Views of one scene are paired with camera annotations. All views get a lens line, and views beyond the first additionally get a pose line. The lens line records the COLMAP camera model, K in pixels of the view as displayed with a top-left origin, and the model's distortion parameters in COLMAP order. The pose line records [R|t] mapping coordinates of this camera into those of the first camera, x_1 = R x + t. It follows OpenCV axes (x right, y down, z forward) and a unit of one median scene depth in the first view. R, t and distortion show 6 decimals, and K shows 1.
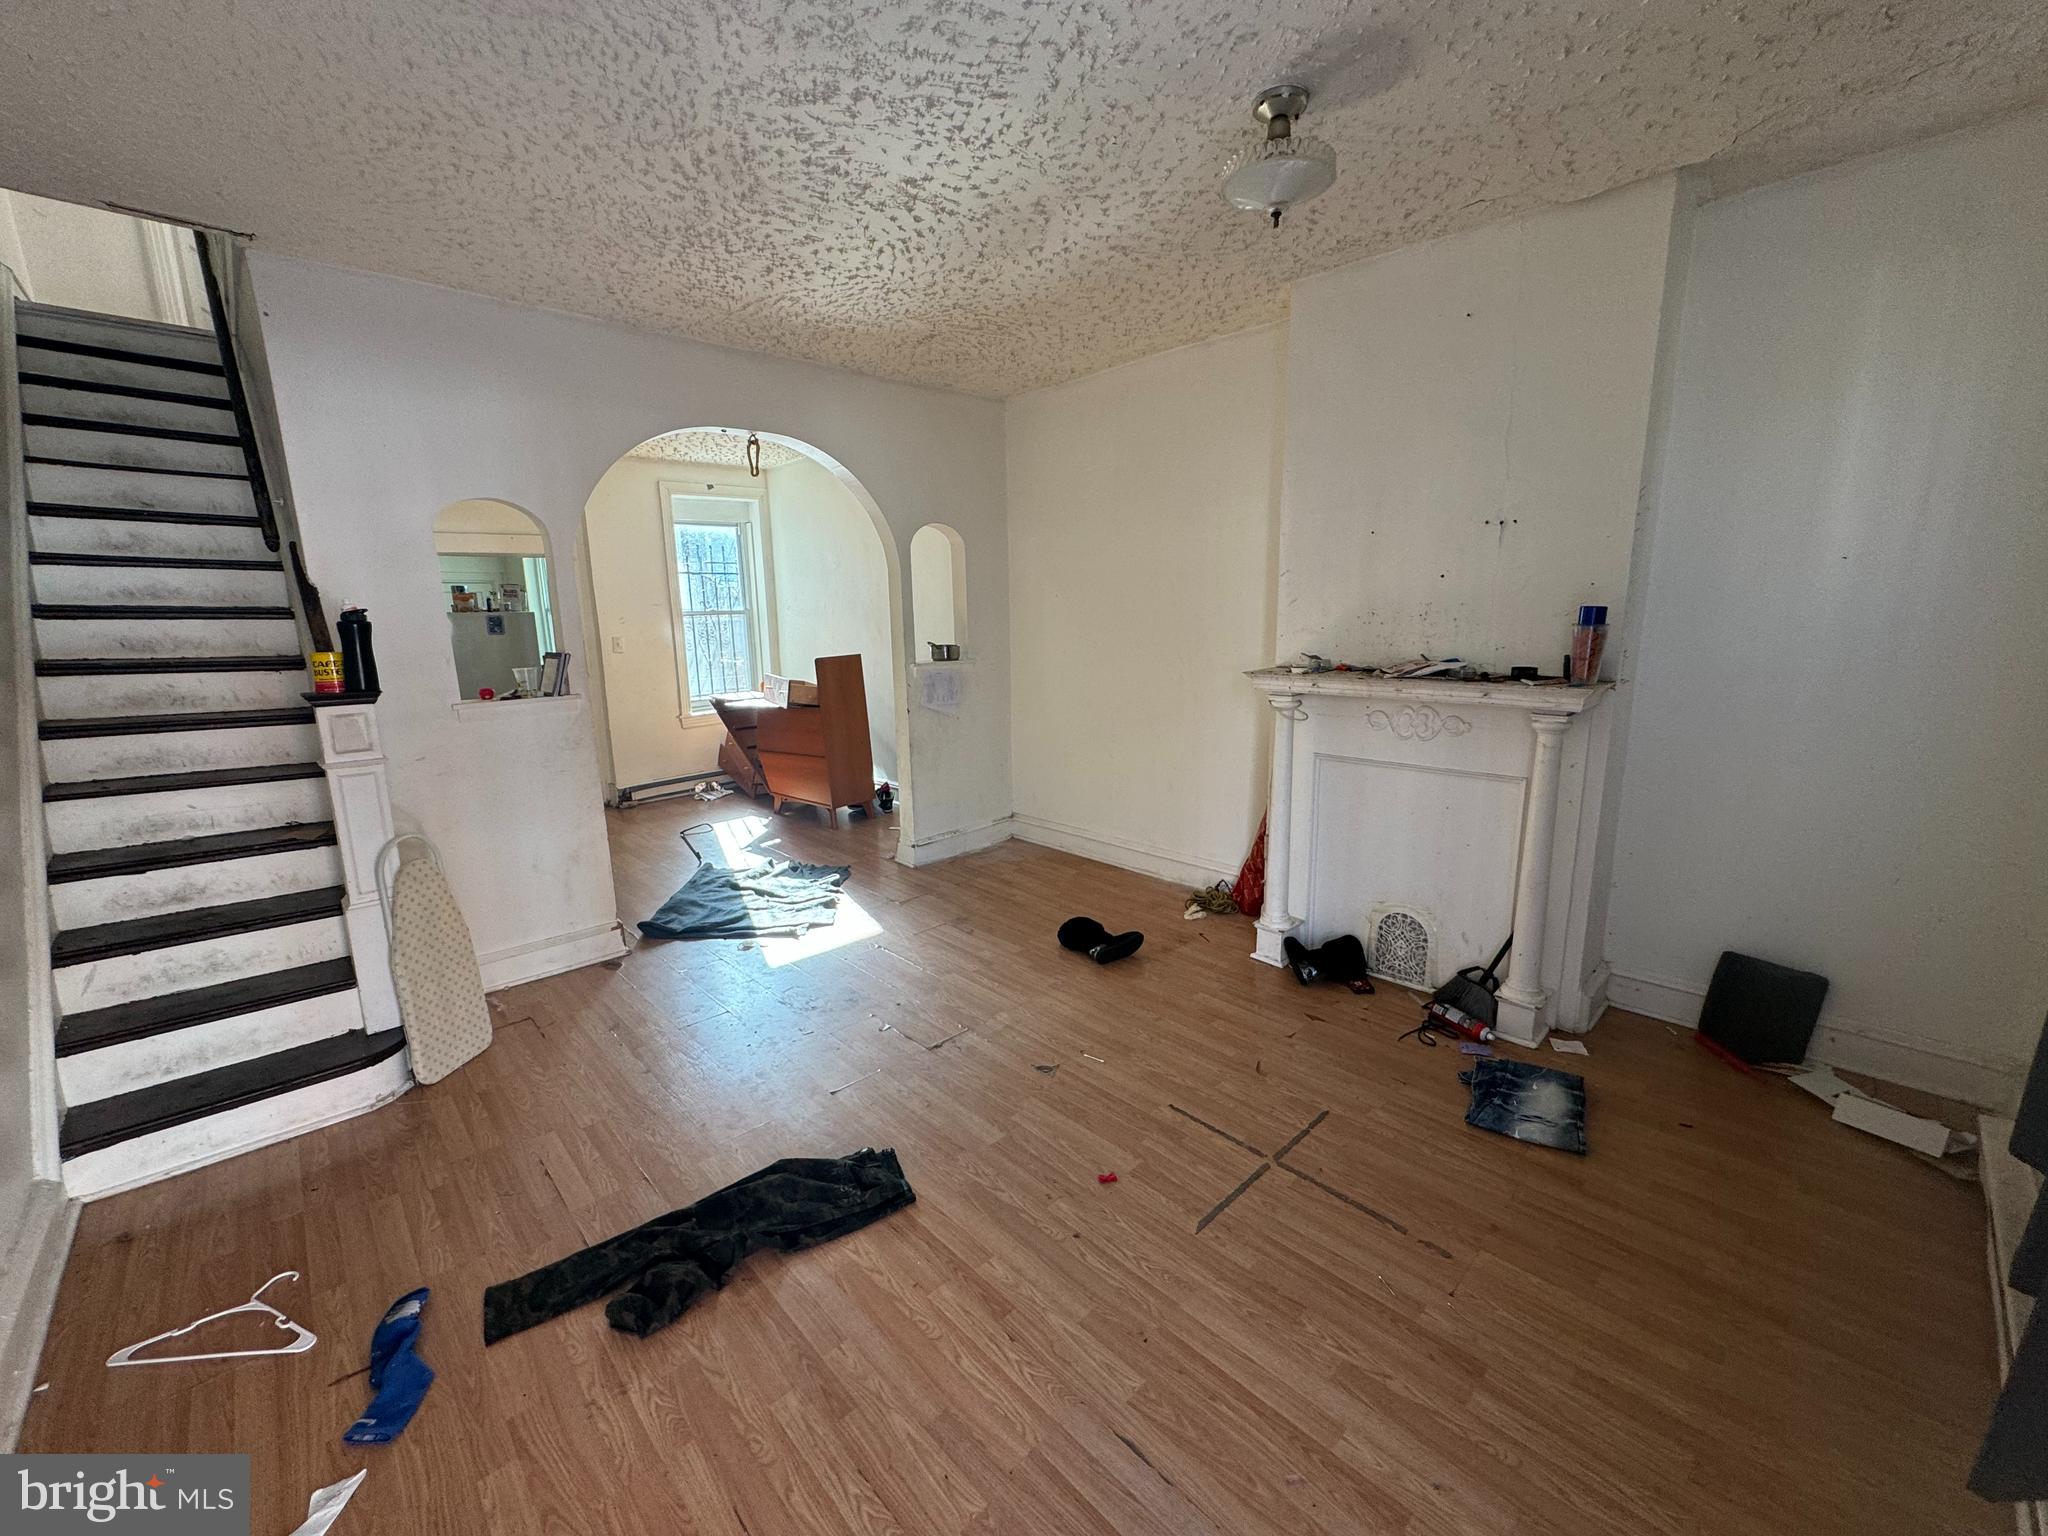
lens RADIAL K [[815.7, 0, 1016.8], [0, 815.7, 771.0], [0, 0, 1]] dist [-0.001730, -0.000024]
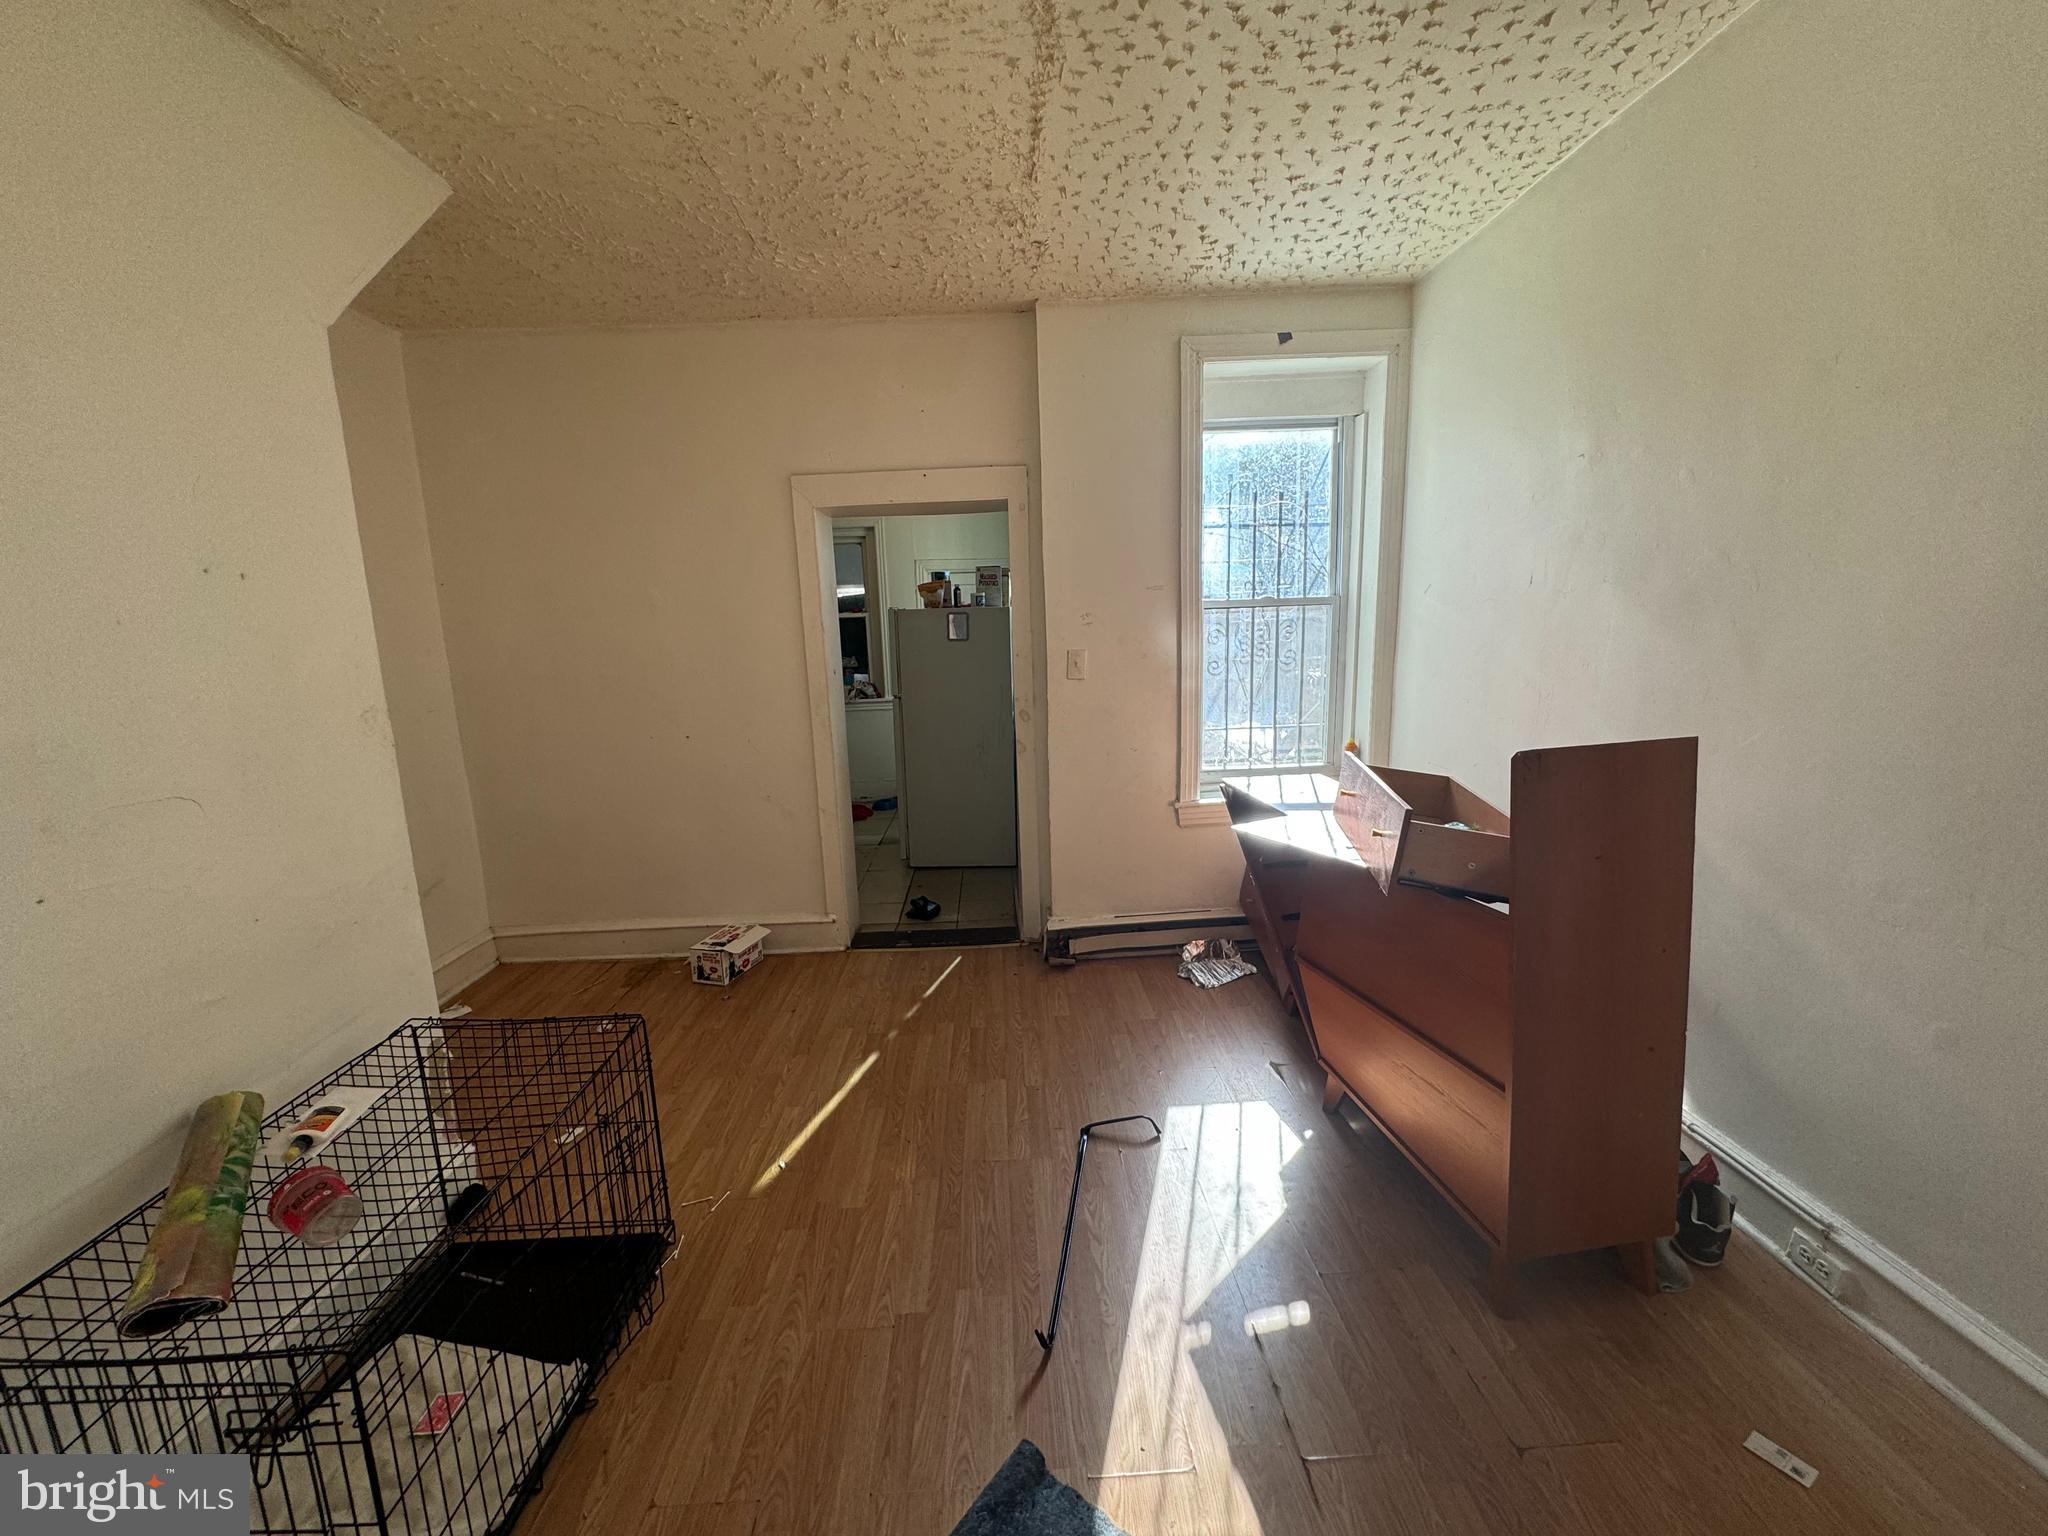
lens RADIAL K [[815.7, 0, 1017.1], [0, 815.7, 763.7], [0, 0, 1]] dist [-0.001730, -0.000024]
pose [[0.750348, 0.103593, -0.652875, -0.151809], [-0.111406, 0.993335, 0.029577, -0.095048], [0.651588, 0.050541, 0.756888, 0.535442]]
